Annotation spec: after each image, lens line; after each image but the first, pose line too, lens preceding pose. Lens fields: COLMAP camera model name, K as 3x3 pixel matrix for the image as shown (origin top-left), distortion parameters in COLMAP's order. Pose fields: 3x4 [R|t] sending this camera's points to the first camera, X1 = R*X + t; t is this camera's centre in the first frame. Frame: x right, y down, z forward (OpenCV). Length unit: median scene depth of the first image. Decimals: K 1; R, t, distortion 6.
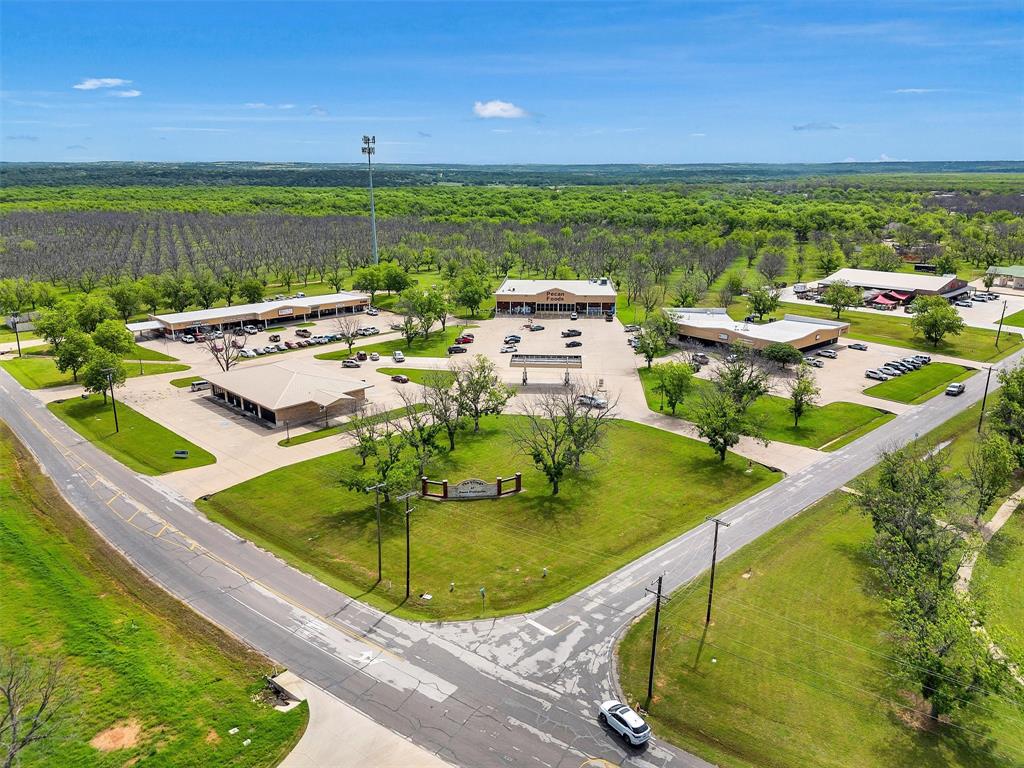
lens RADIAL K [[726.5, 0, 512.0], [0, 726.5, 384.0], [0, 0, 1]] dist [0.080559, -0.079494]
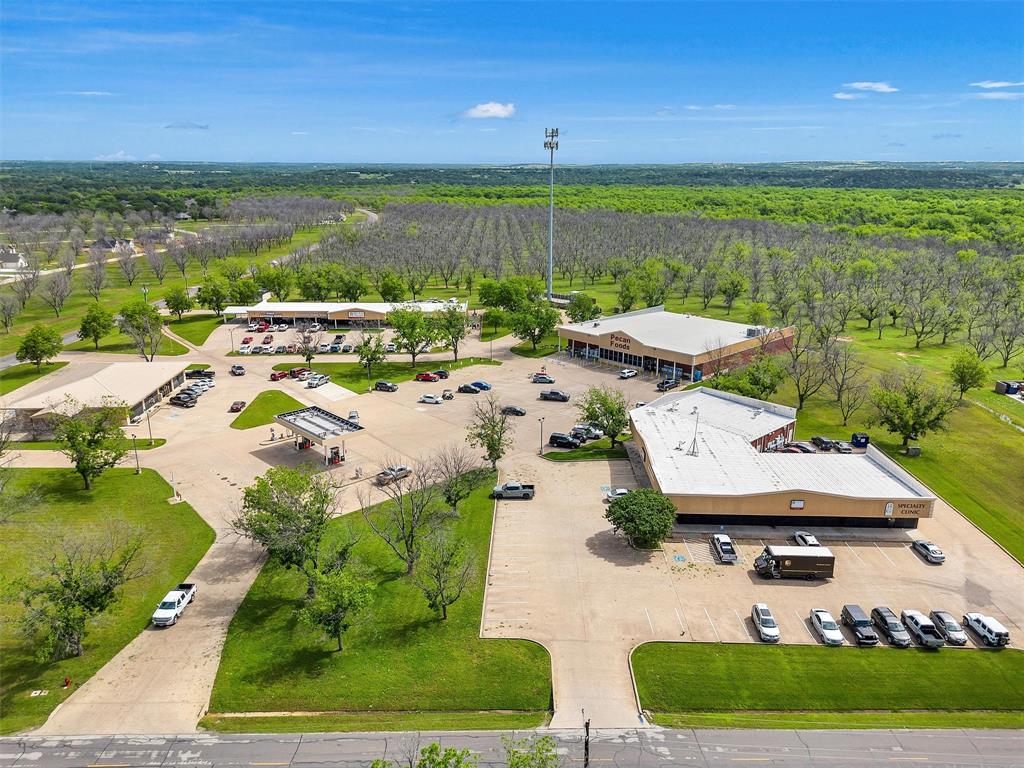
lens RADIAL K [[726.5, 0, 512.0], [0, 726.5, 384.0], [0, 0, 1]] dist [0.080559, -0.079494]
pose [[0.740591, 0.192060, -0.643924, 0.450171], [-0.192258, 0.978786, 0.070817, -0.110145], [0.643865, 0.071353, 0.761805, 0.386067]]
